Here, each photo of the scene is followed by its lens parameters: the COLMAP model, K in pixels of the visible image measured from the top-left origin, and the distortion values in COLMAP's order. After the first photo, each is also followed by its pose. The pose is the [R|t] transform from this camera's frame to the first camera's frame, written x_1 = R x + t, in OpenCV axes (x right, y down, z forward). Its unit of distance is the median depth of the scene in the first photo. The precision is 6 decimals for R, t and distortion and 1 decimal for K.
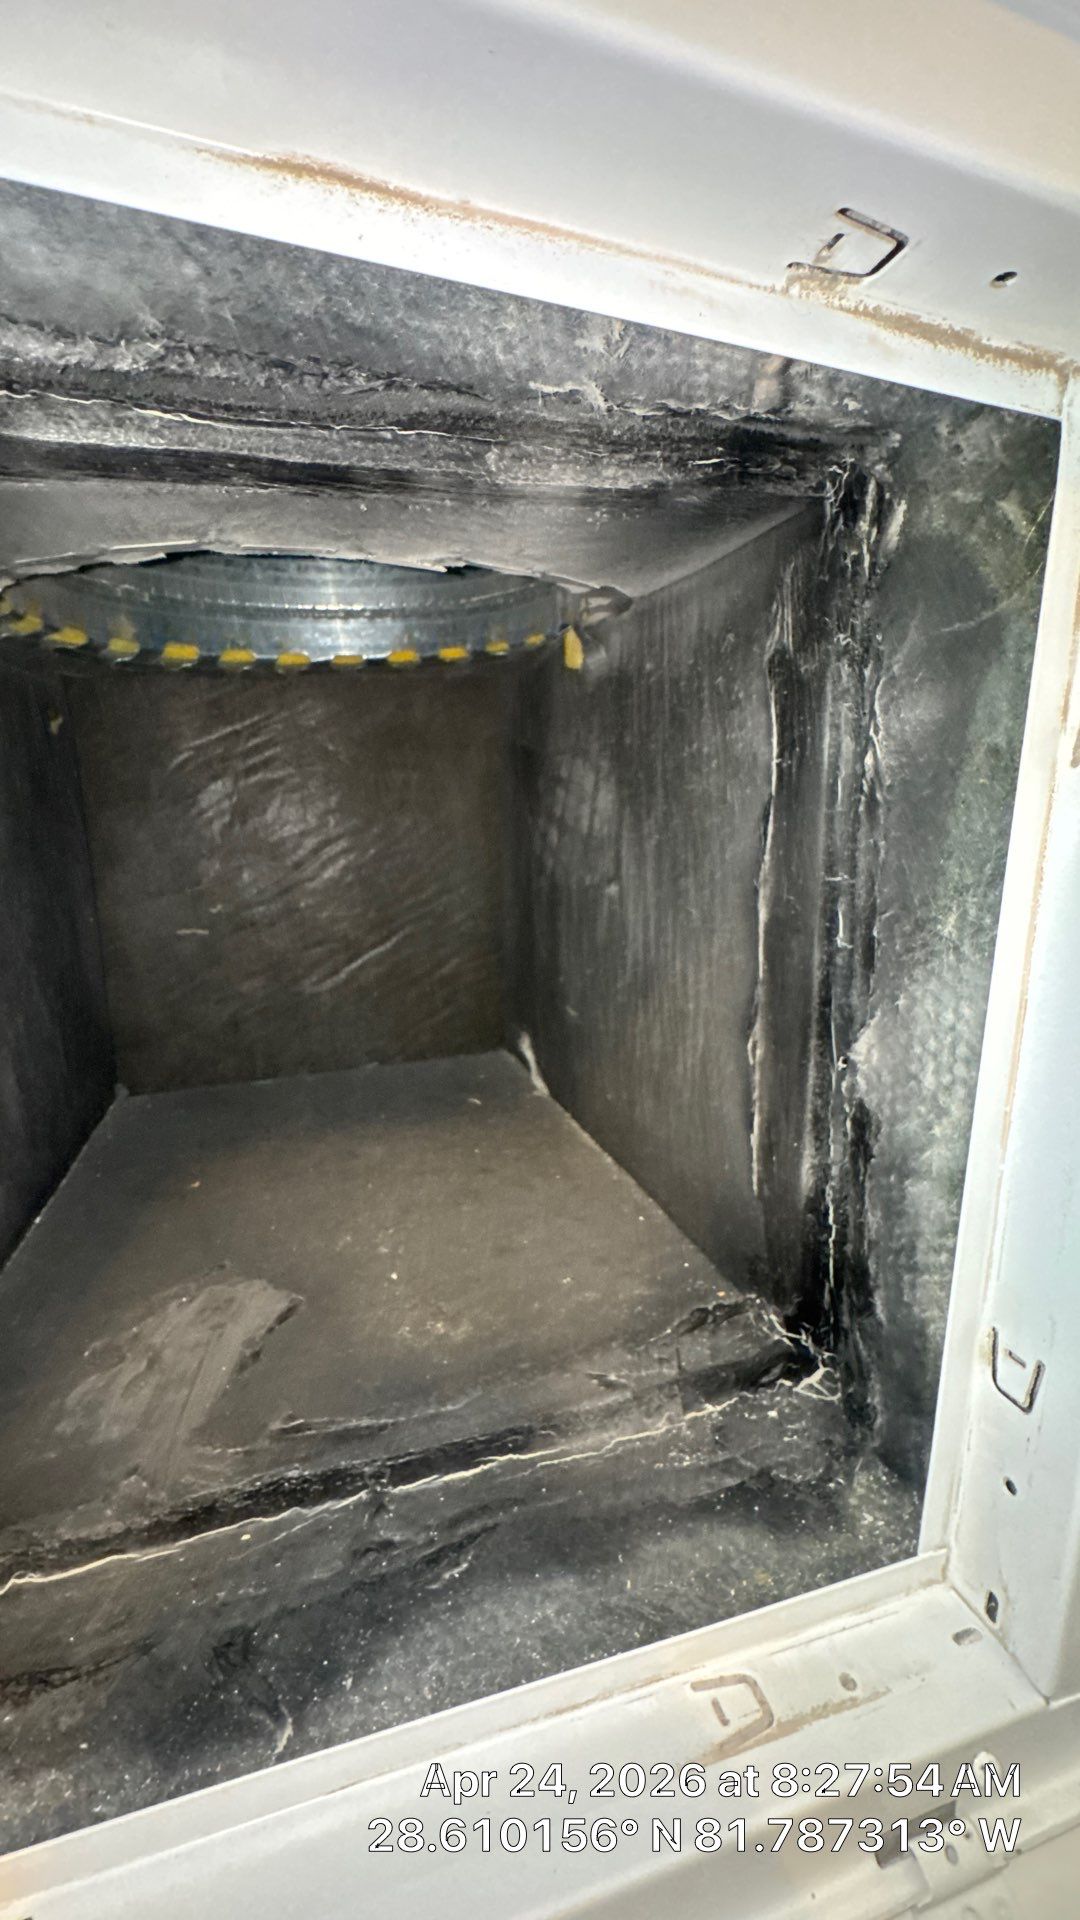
lens RADIAL K [[771.1, 0, 538.8], [0, 771.1, 956.9], [0, 0, 1]] dist [-0.004447, -0.000217]
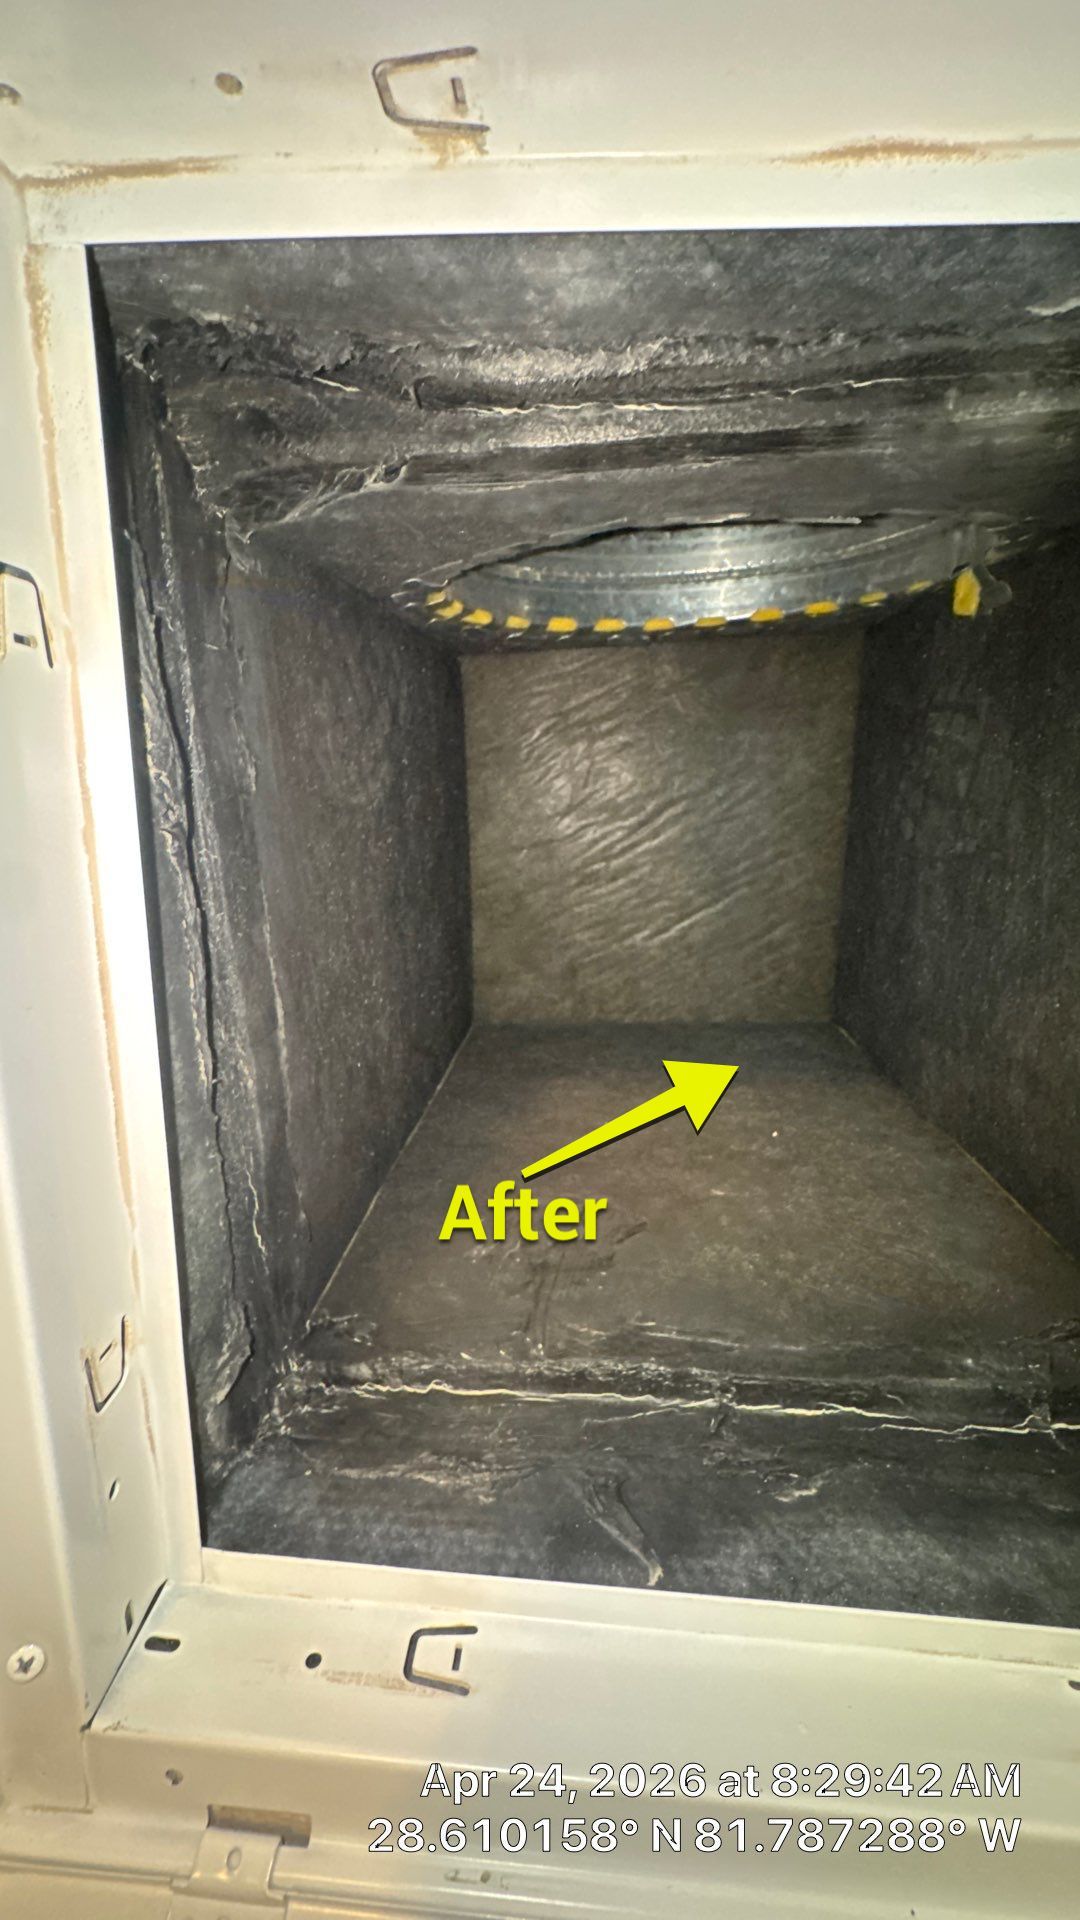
lens RADIAL K [[769.2, 0, 543.1], [0, 769.2, 957.5], [0, 0, 1]] dist [-0.002768, -0.000461]
pose [[0.930205, 0.086064, -0.356808, -0.116637], [-0.069982, 0.995874, 0.057765, 0.026181], [0.360308, -0.028764, 0.932390, -0.084955]]
